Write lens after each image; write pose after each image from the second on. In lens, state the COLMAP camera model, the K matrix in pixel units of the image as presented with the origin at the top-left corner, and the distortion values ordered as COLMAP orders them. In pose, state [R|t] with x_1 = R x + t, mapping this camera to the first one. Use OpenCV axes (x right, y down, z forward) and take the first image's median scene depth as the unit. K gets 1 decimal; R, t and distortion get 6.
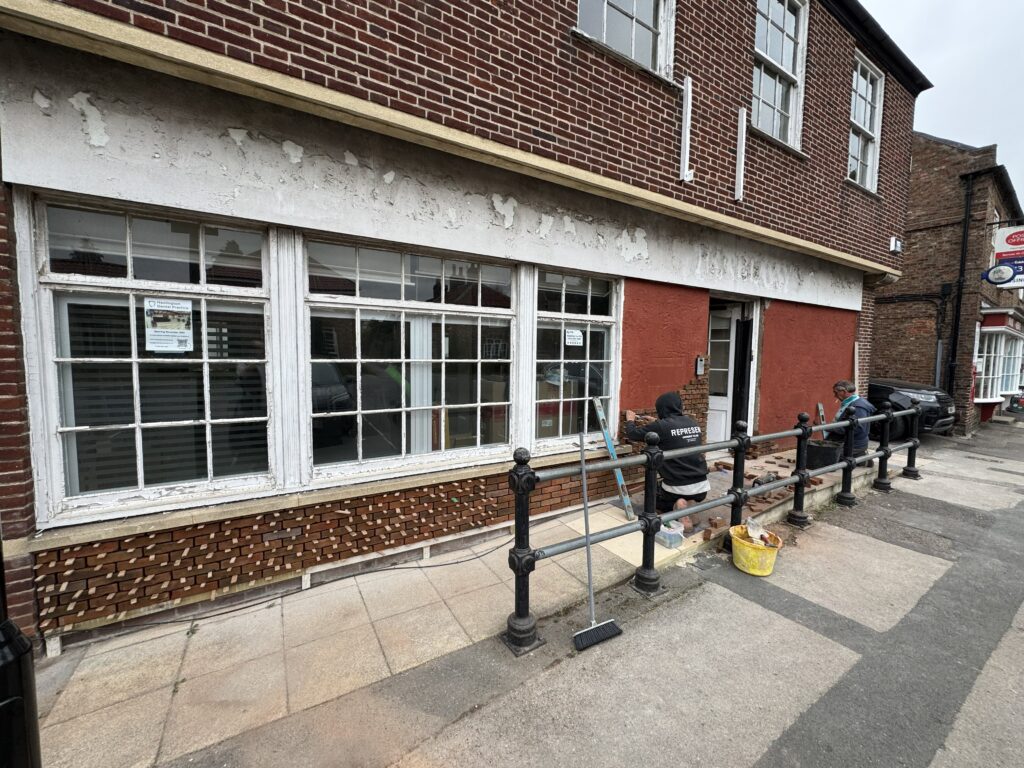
lens RADIAL K [[411.5, 0, 513.4], [0, 411.5, 389.5], [0, 0, 1]] dist [0.007363, 0.000083]
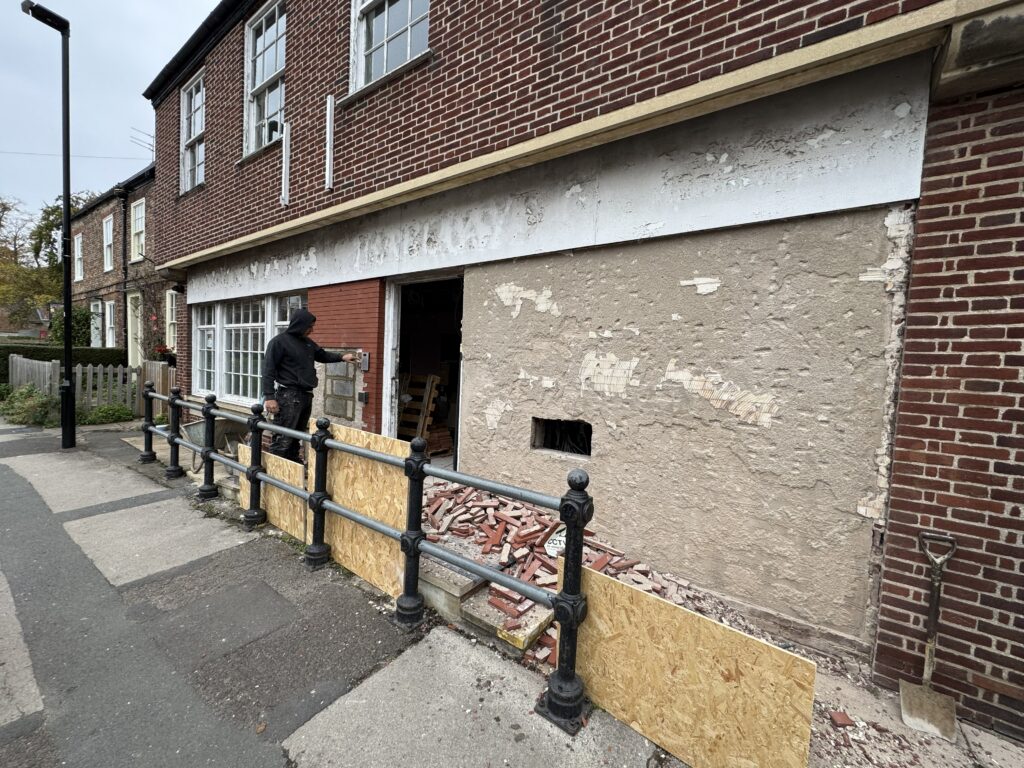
lens RADIAL K [[412.9, 0, 481.8], [0, 412.9, 381.8], [0, 0, 1]] dist [0.014959, 0.000101]
pose [[0.351632, 0.062697, -0.934036, 1.808079], [-0.106177, 0.993987, 0.026750, -0.084834], [0.930097, 0.089767, 0.356175, 1.160560]]
